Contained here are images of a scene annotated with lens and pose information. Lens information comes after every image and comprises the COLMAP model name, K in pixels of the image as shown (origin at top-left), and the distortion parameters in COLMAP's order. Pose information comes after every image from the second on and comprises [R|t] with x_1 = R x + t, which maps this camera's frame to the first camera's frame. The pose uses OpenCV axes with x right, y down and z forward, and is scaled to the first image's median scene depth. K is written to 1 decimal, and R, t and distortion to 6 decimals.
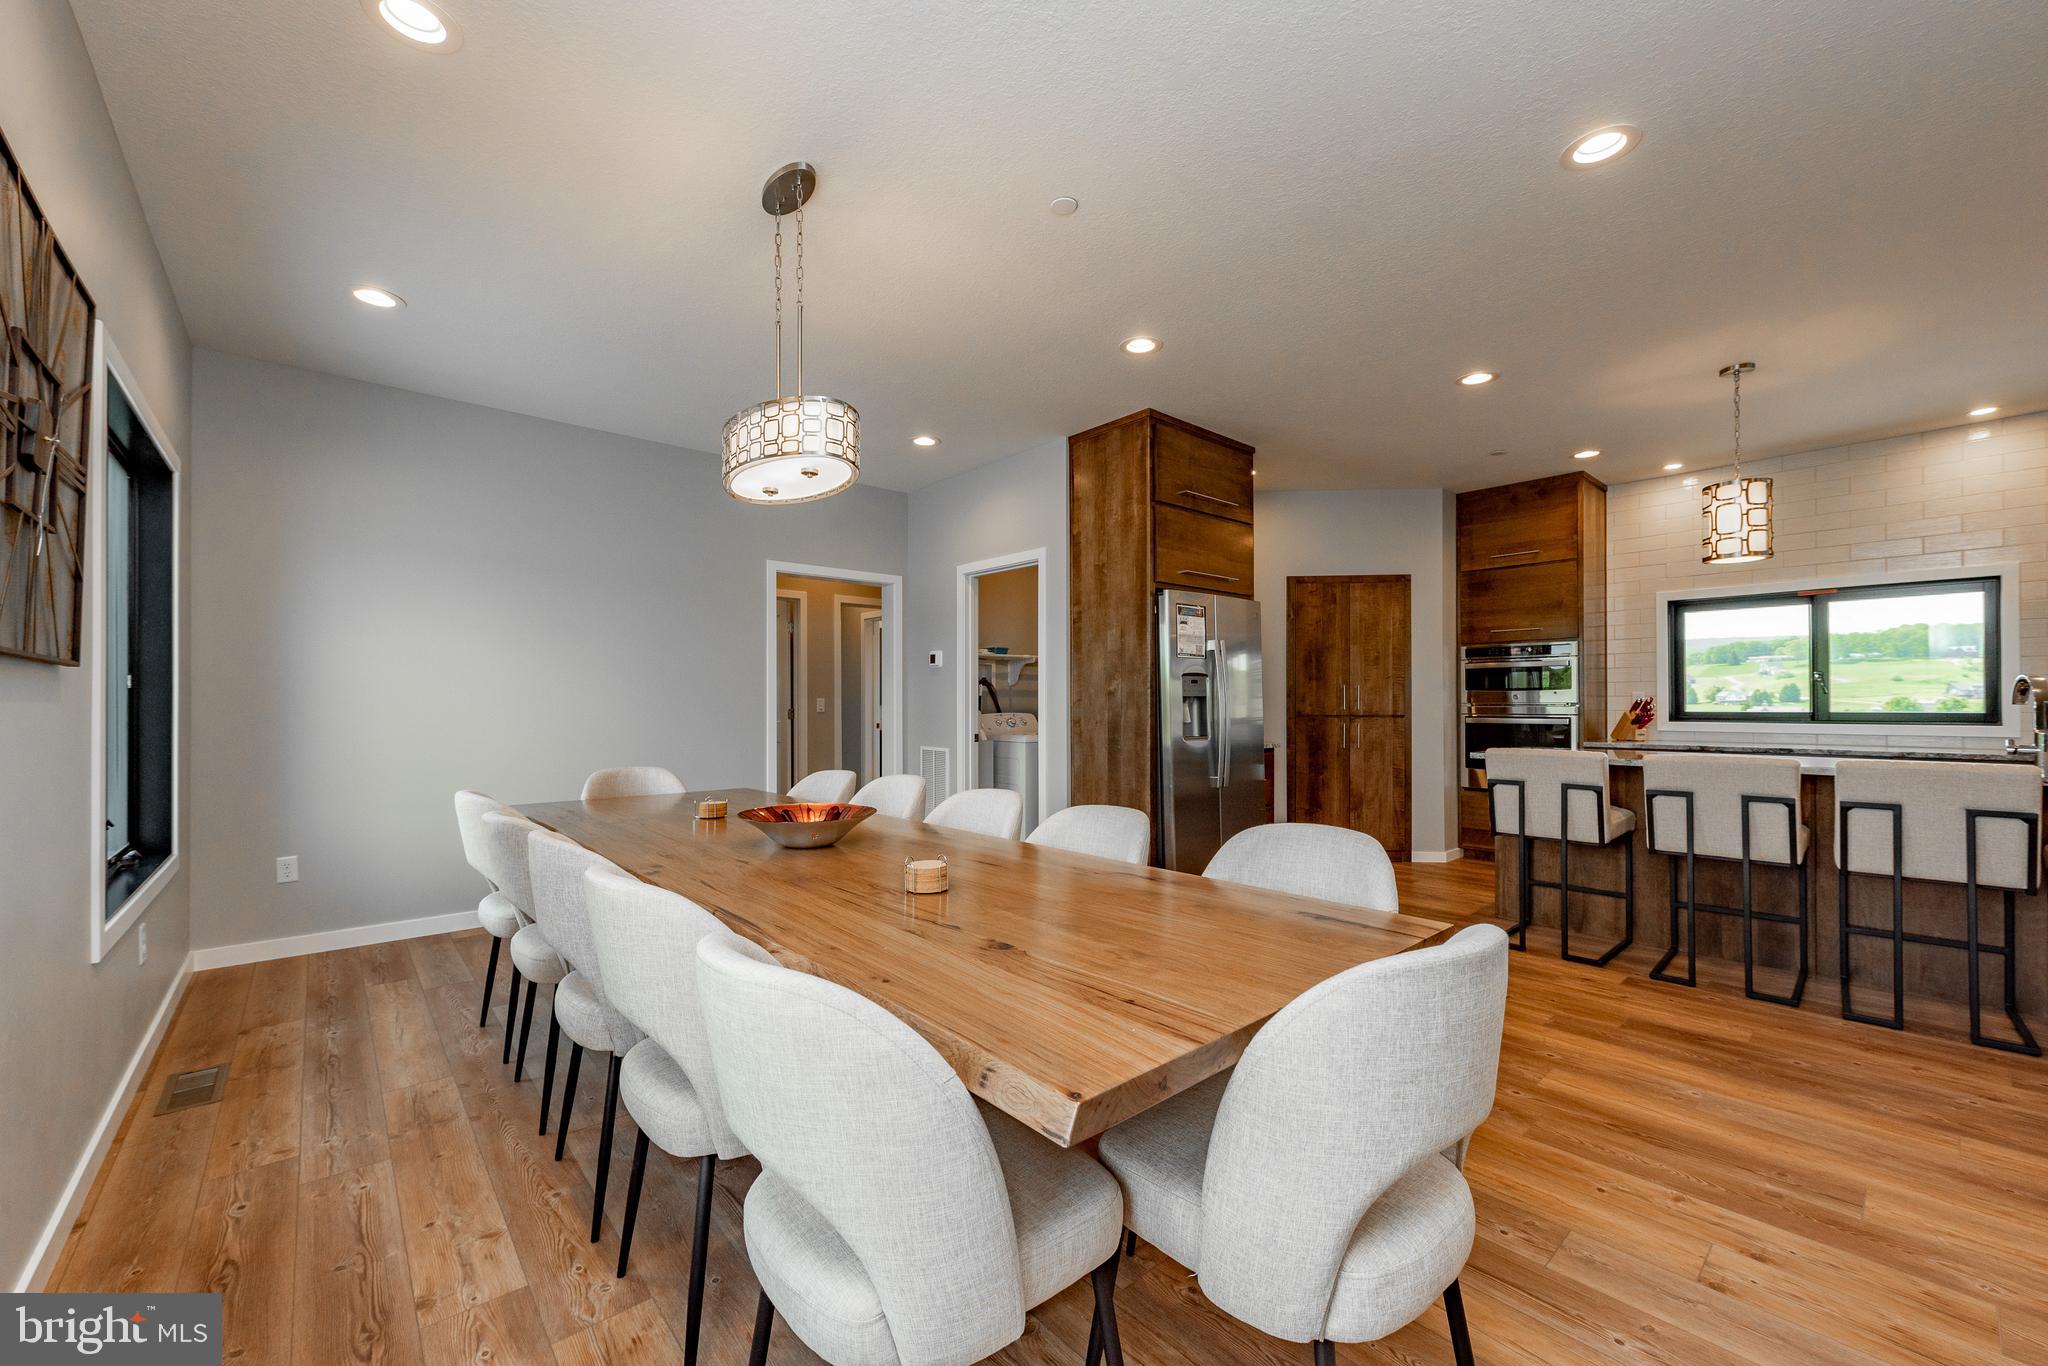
lens RADIAL K [[810.9, 0, 1015.5], [0, 810.9, 695.4], [0, 0, 1]] dist [0.002771, 0.000108]
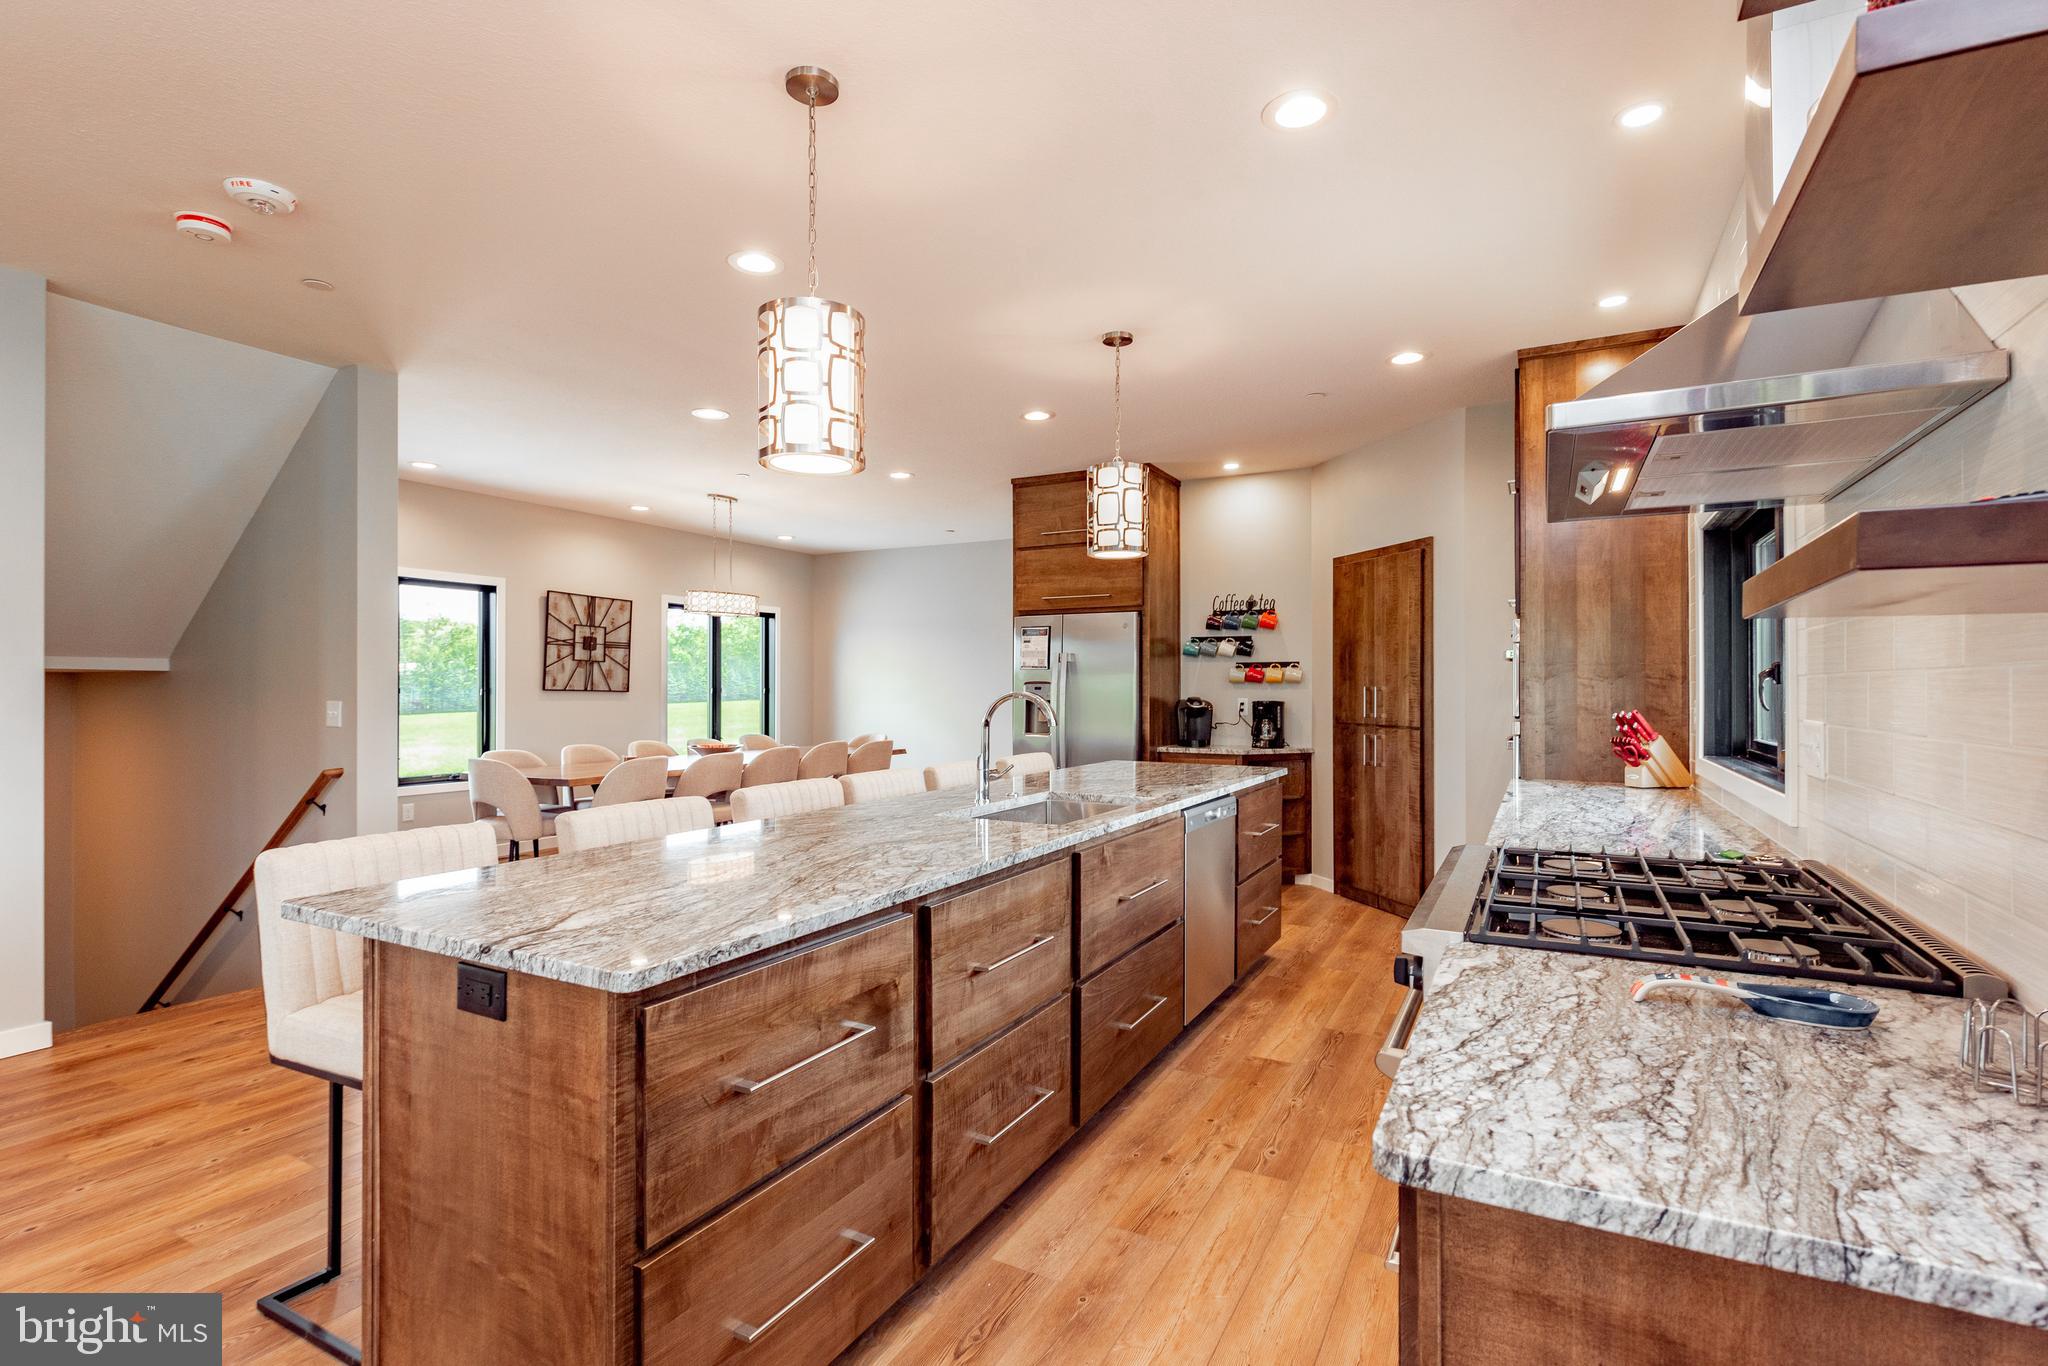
lens RADIAL K [[965.4, 0, 1033.9], [0, 965.4, 682.8], [0, 0, 1]] dist [0.032181, -0.000111]
pose [[0.361820, -0.004101, -0.932239, 1.499030], [0.005248, 0.999983, -0.002362, -0.020715], [0.932233, -0.004038, 0.361836, 0.436309]]
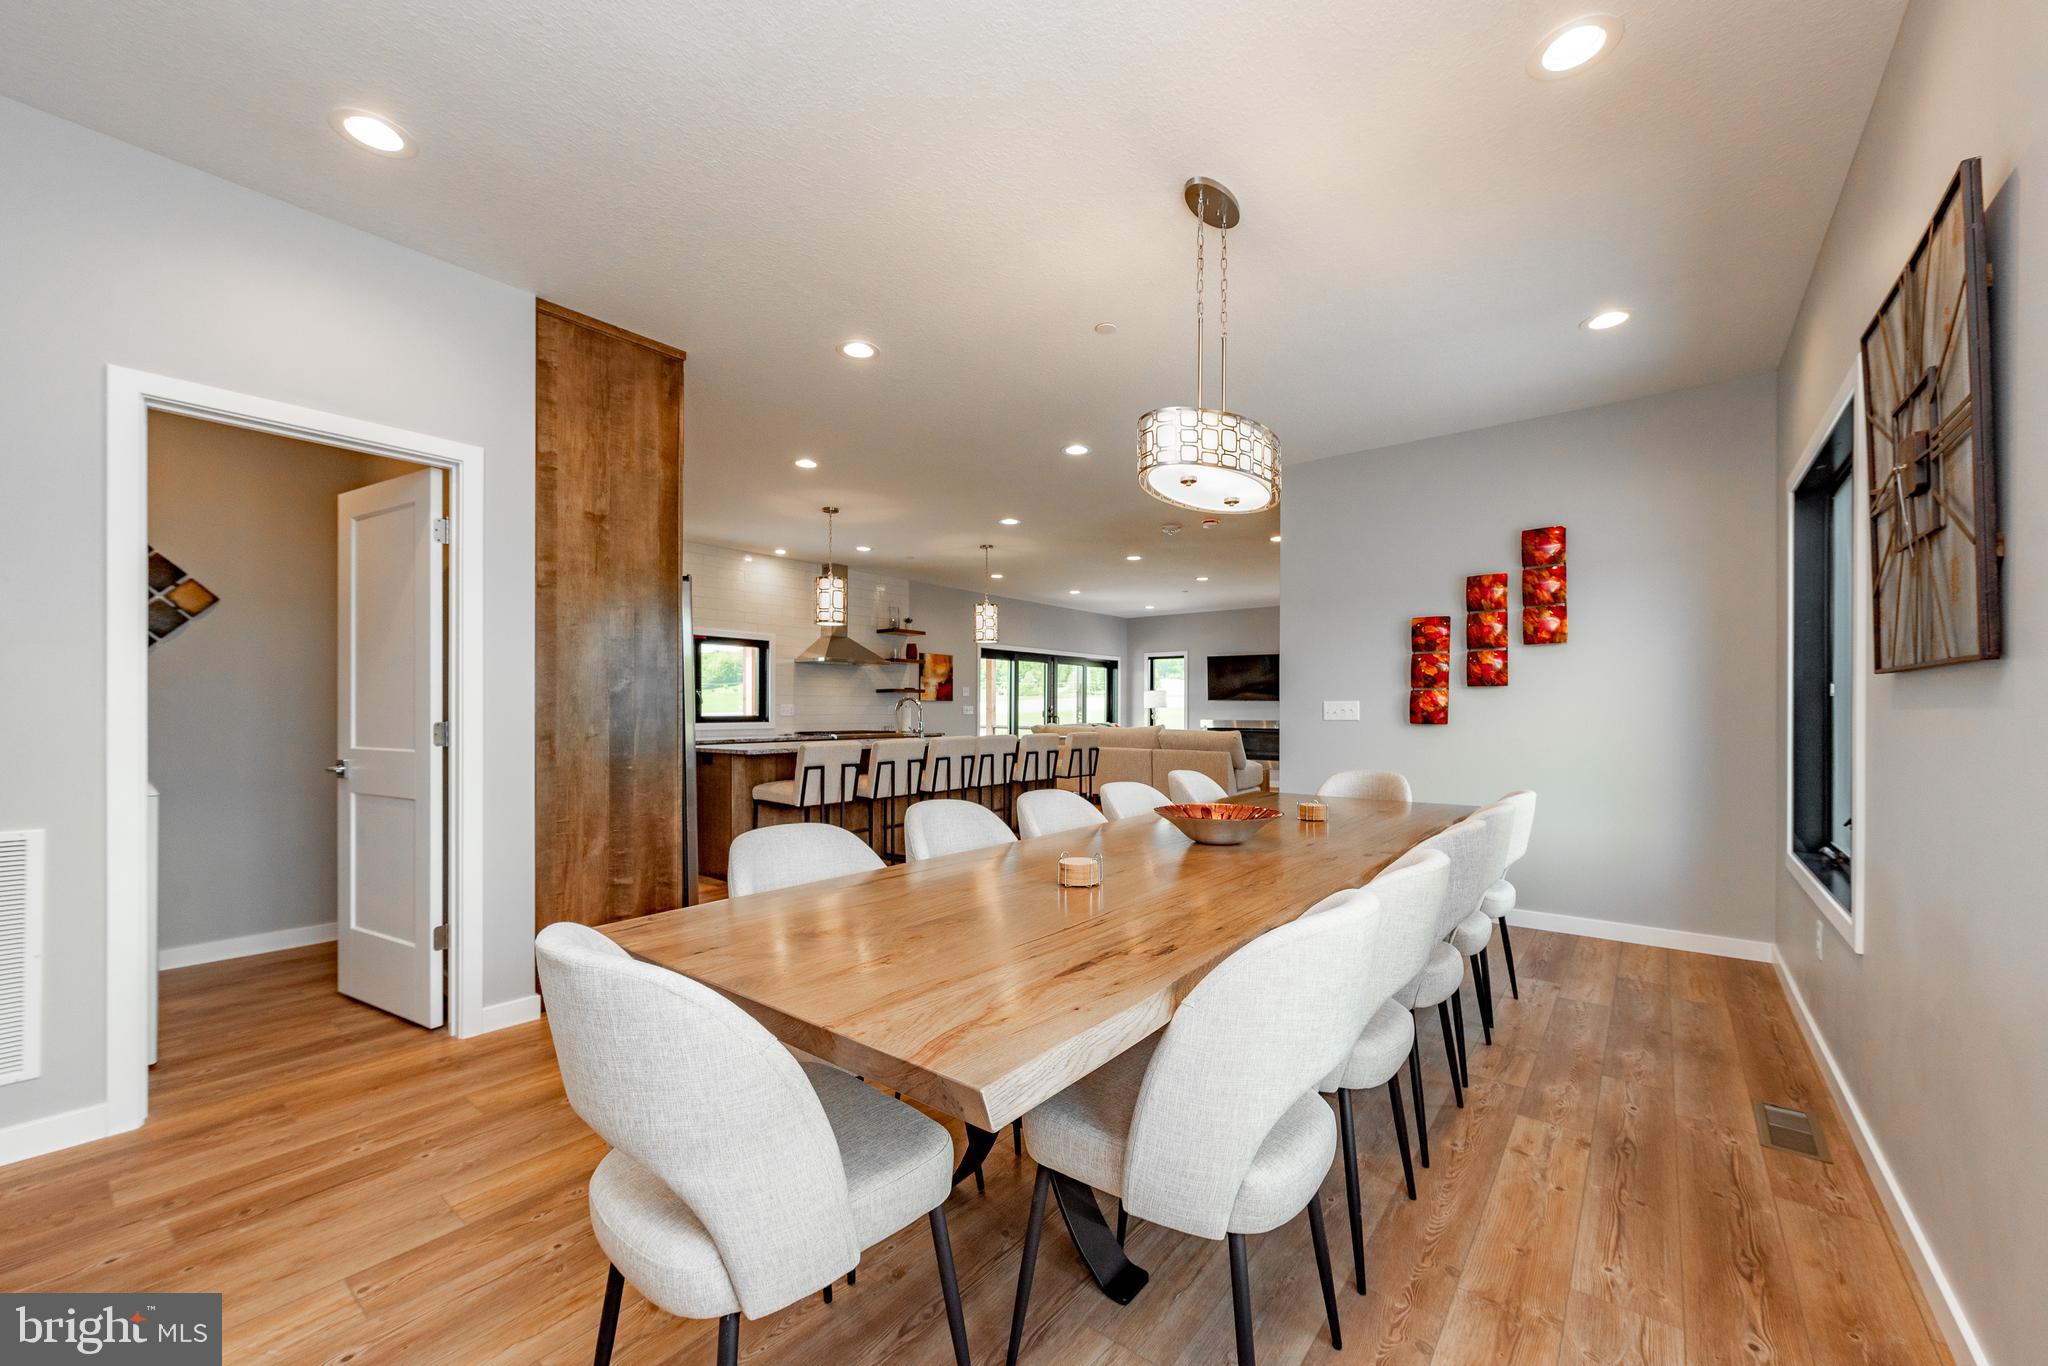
lens RADIAL K [[806.4, 0, 1018.2], [0, 806.4, 711.0], [0, 0, 1]] dist [0.012259, 0.000015]
pose [[-0.192427, -0.001829, 0.981310, -0.660016], [-0.012330, 0.999924, -0.000554, 0.006149], [-0.981234, -0.012206, -0.192434, 0.771321]]
